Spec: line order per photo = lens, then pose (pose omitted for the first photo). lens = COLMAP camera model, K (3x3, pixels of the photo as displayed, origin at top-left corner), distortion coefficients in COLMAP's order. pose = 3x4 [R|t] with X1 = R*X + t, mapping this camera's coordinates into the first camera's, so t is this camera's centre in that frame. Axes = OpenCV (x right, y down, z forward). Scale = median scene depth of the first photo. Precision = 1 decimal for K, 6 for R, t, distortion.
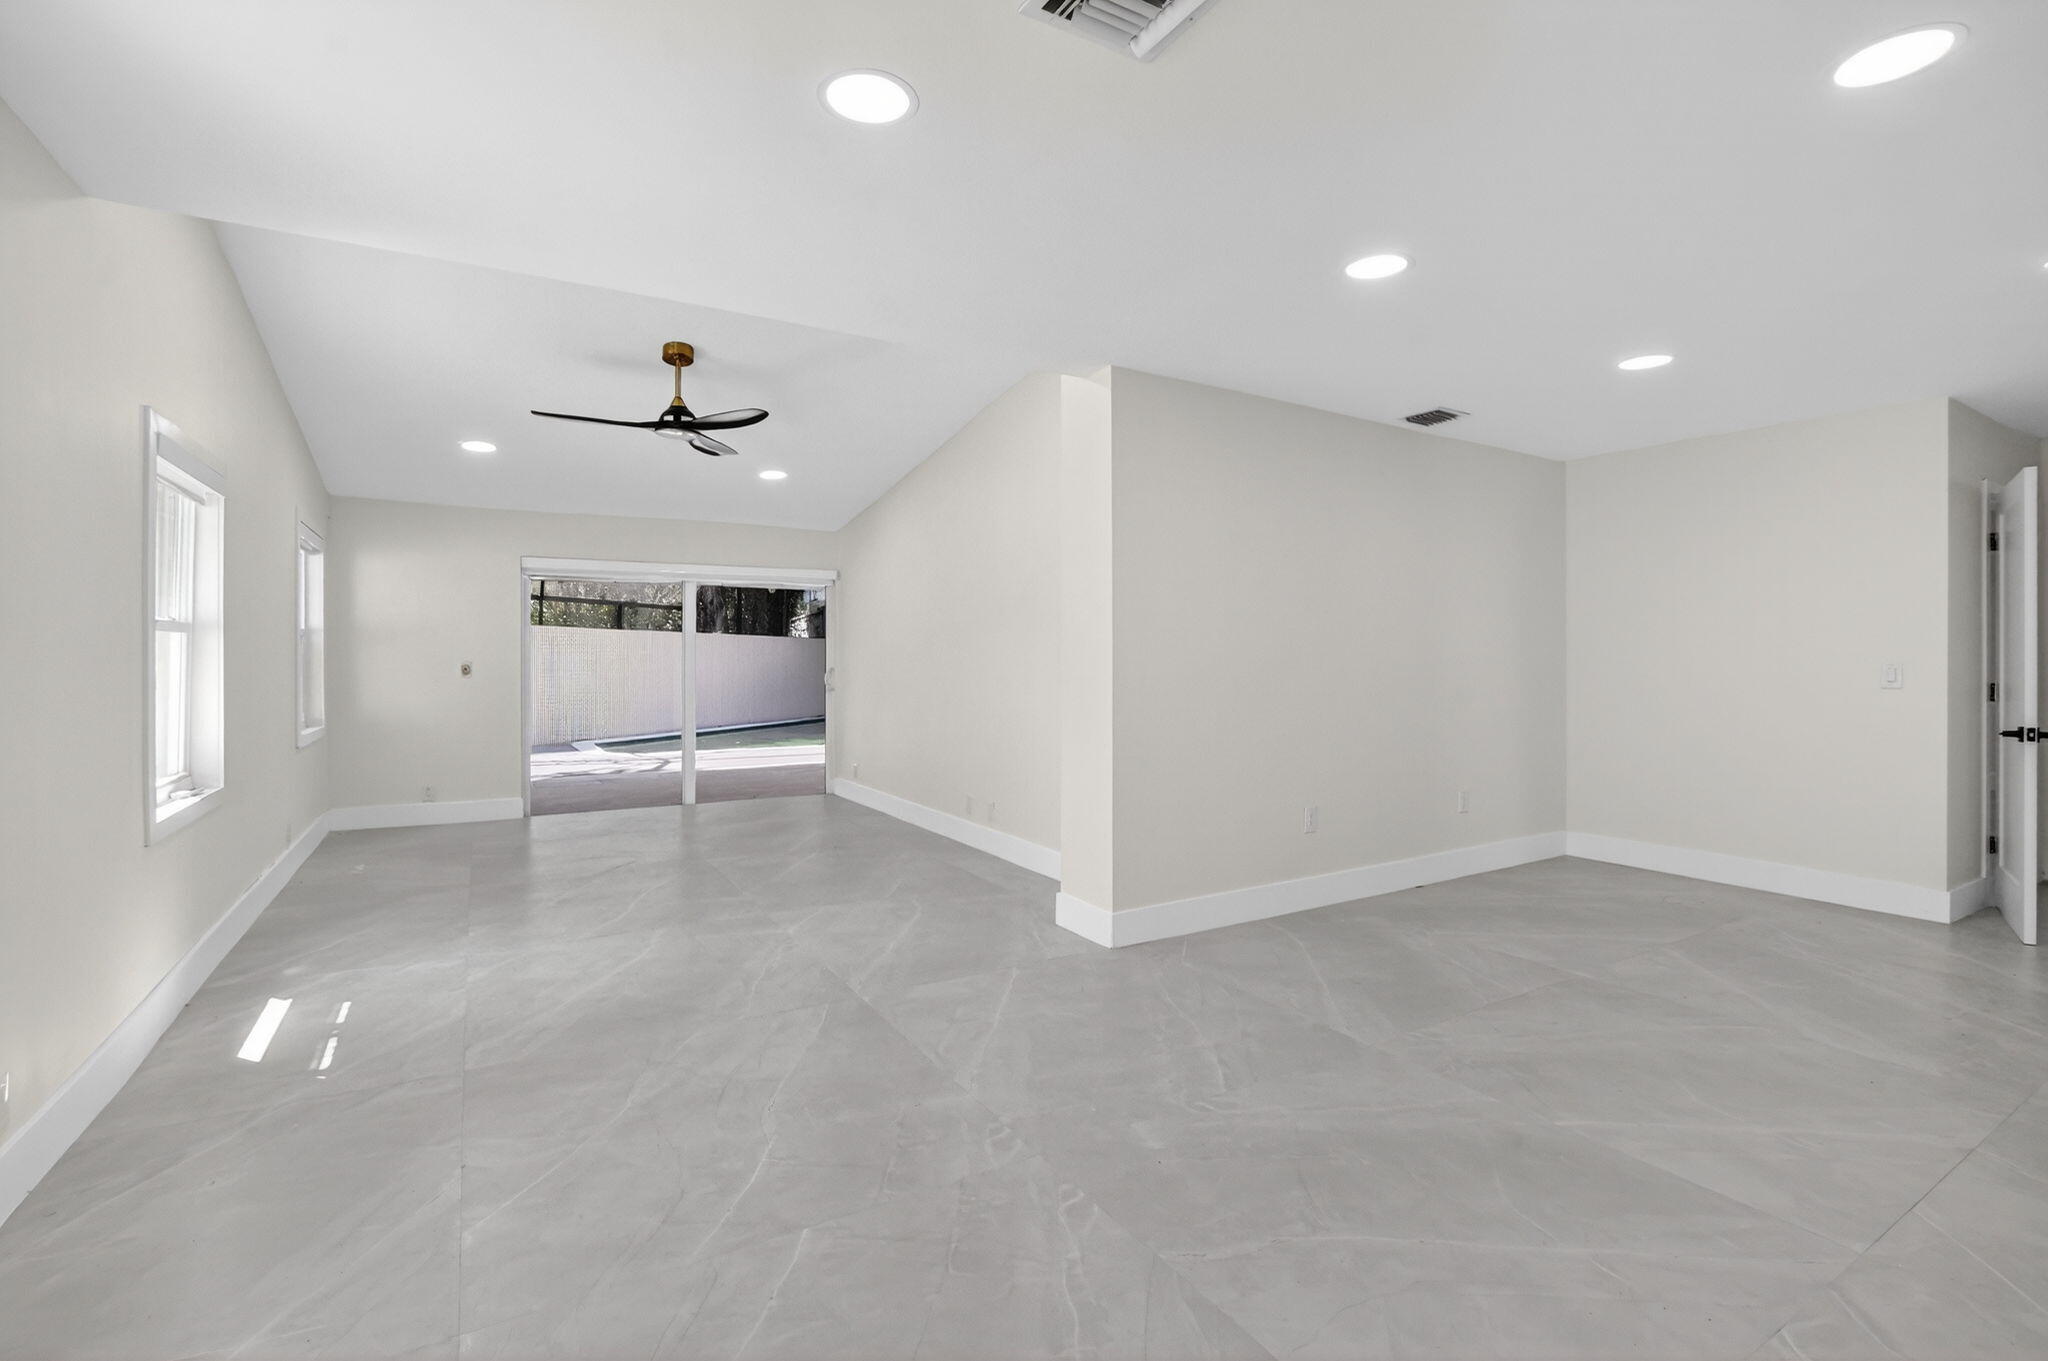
lens RADIAL K [[954.7, 0, 1033.9], [0, 954.7, 659.6], [0, 0, 1]] dist [-0.024799, 0.000697]
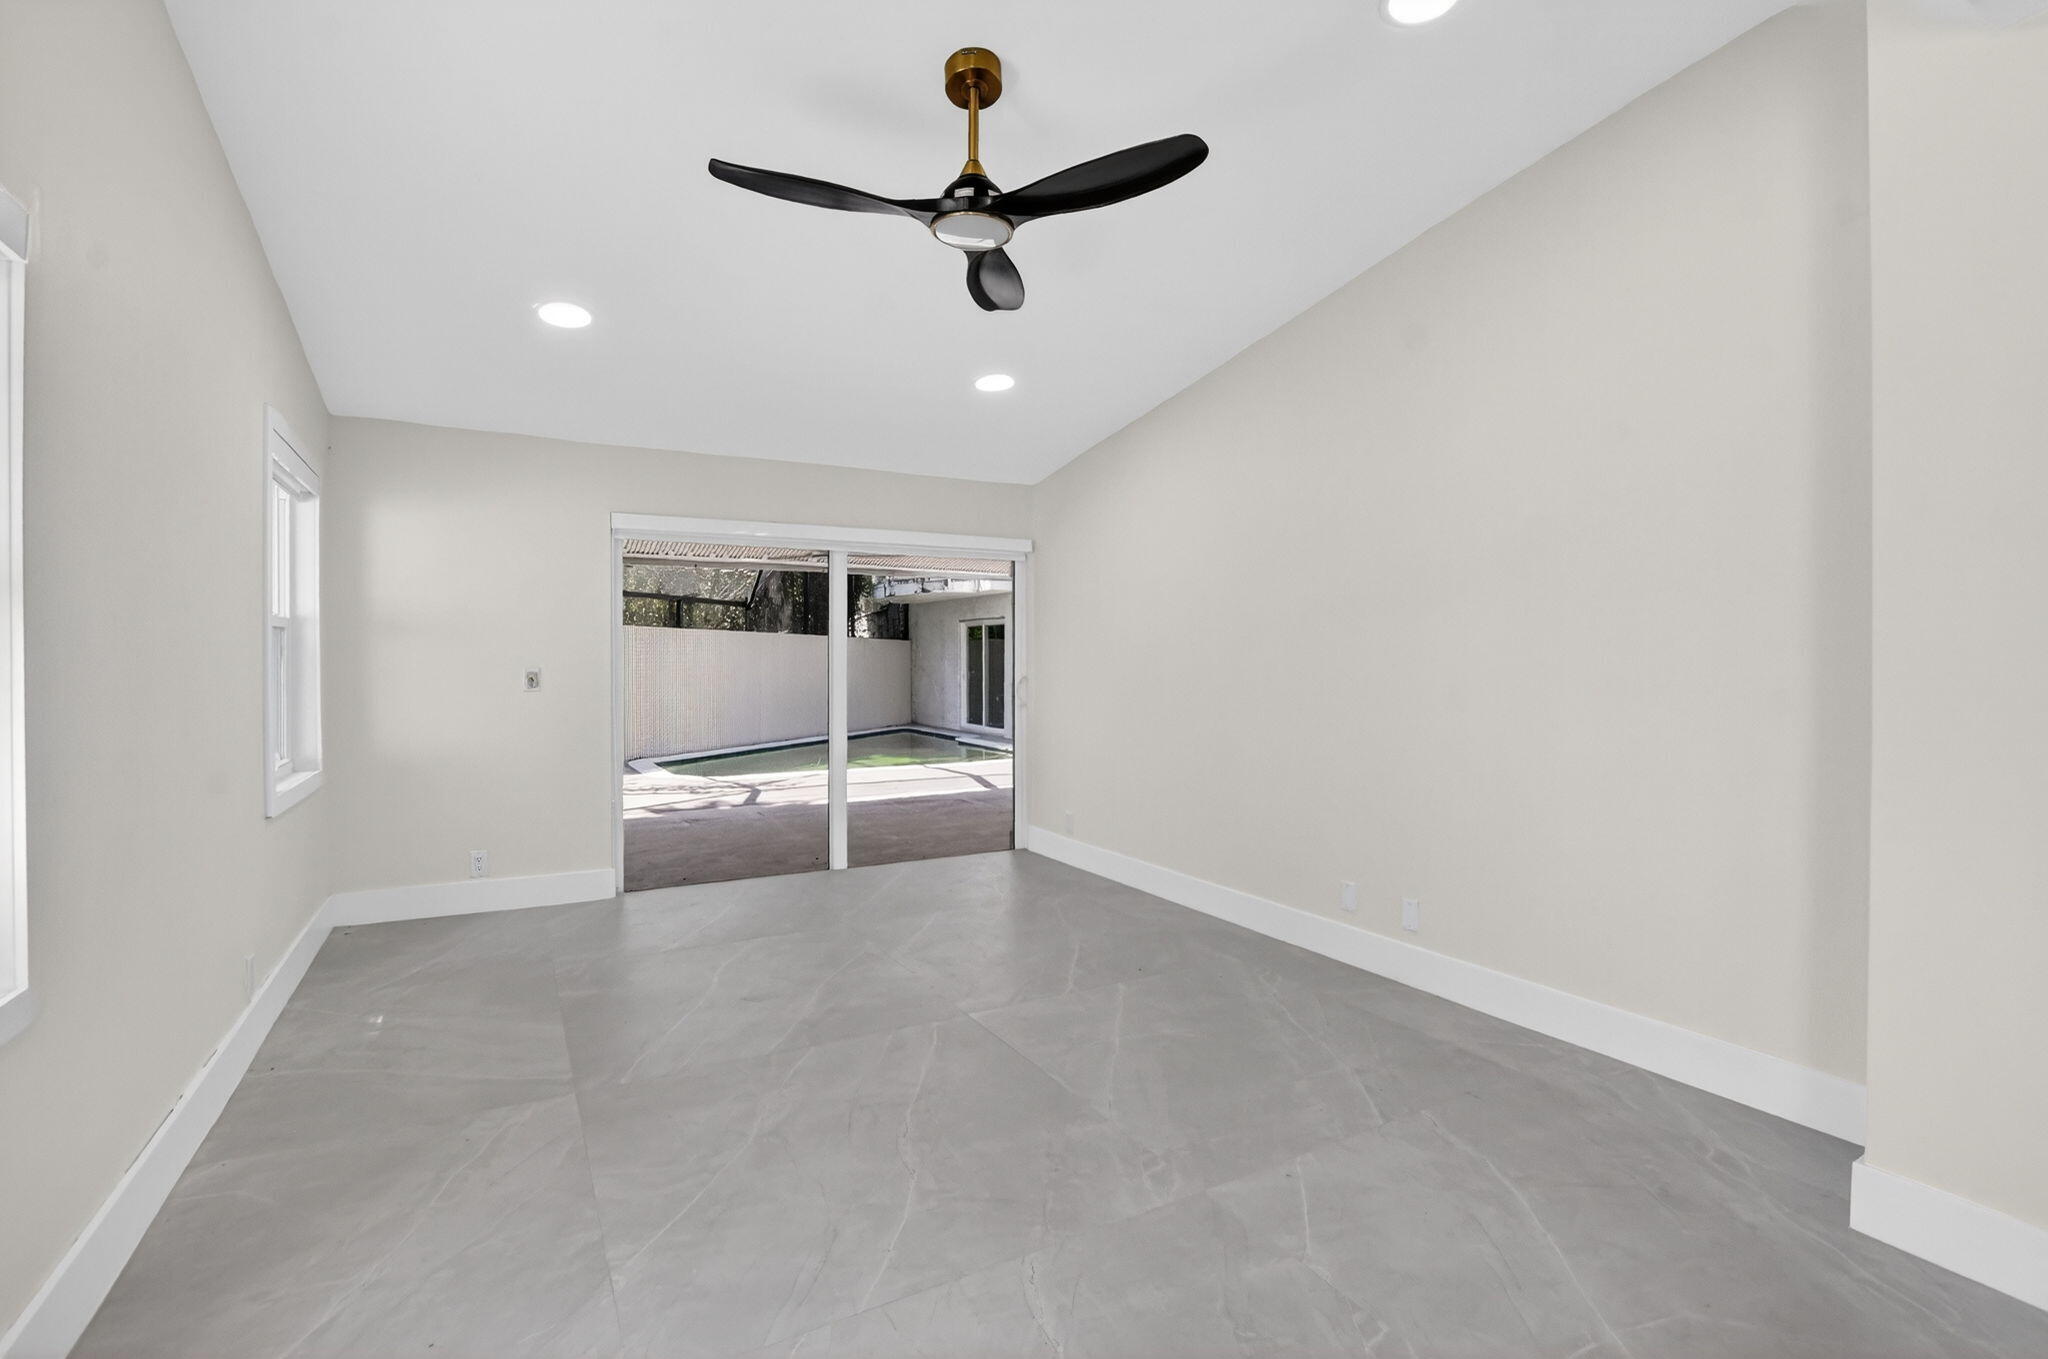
lens RADIAL K [[954.7, 0, 1017.2], [0, 954.7, 670.7], [0, 0, 1]] dist [-0.024799, 0.000697]
pose [[0.999560, -0.001193, -0.029642, -0.240823], [0.001462, 0.999958, 0.009032, -0.001267], [0.029630, -0.009072, 0.999520, 0.344623]]
